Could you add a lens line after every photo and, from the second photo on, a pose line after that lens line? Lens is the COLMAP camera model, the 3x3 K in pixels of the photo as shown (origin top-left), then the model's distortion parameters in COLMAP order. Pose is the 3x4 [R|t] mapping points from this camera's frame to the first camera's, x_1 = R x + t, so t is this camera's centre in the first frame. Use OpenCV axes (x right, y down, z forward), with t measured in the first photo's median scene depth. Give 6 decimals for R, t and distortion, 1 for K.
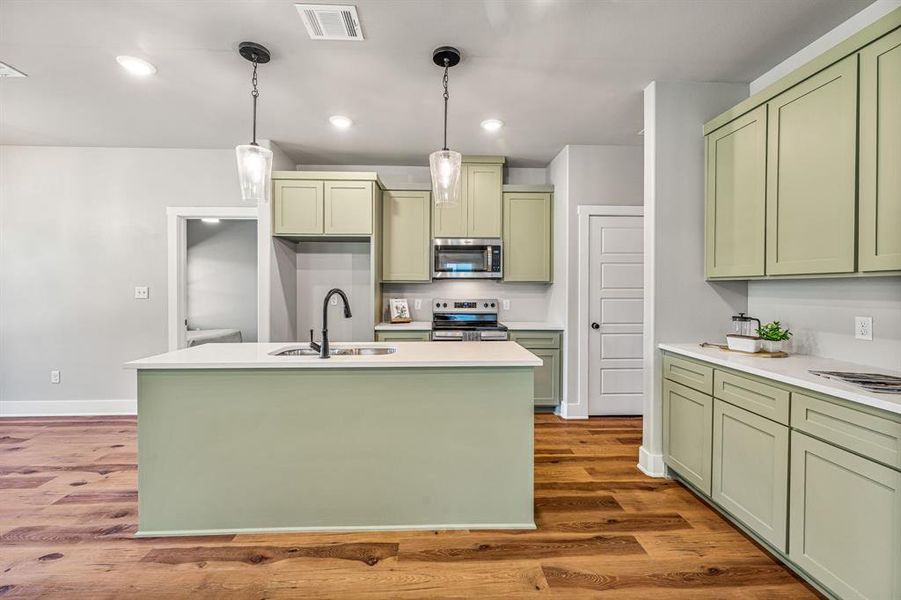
lens RADIAL K [[361.0, 0, 449.8], [0, 361.0, 289.3], [0, 0, 1]] dist [-0.000744, -0.000460]
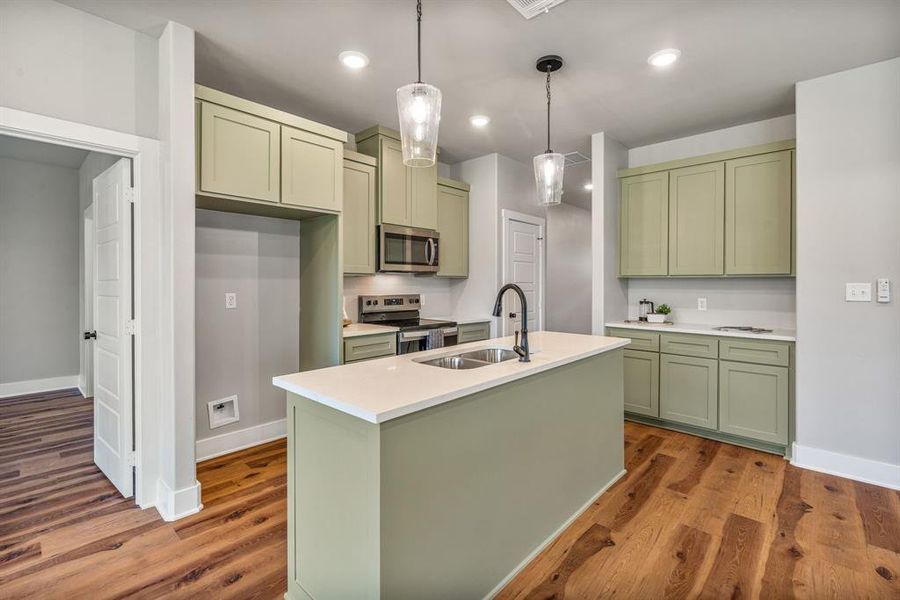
lens RADIAL K [[404.4, 0, 449.7], [0, 404.4, 281.2], [0, 0, 1]] dist [-0.000836, -0.000013]
pose [[0.702676, 0.003416, 0.711502, -0.637535], [0.002119, 0.999974, -0.006893, -0.000010], [-0.711507, 0.006351, 0.702650, 0.230124]]
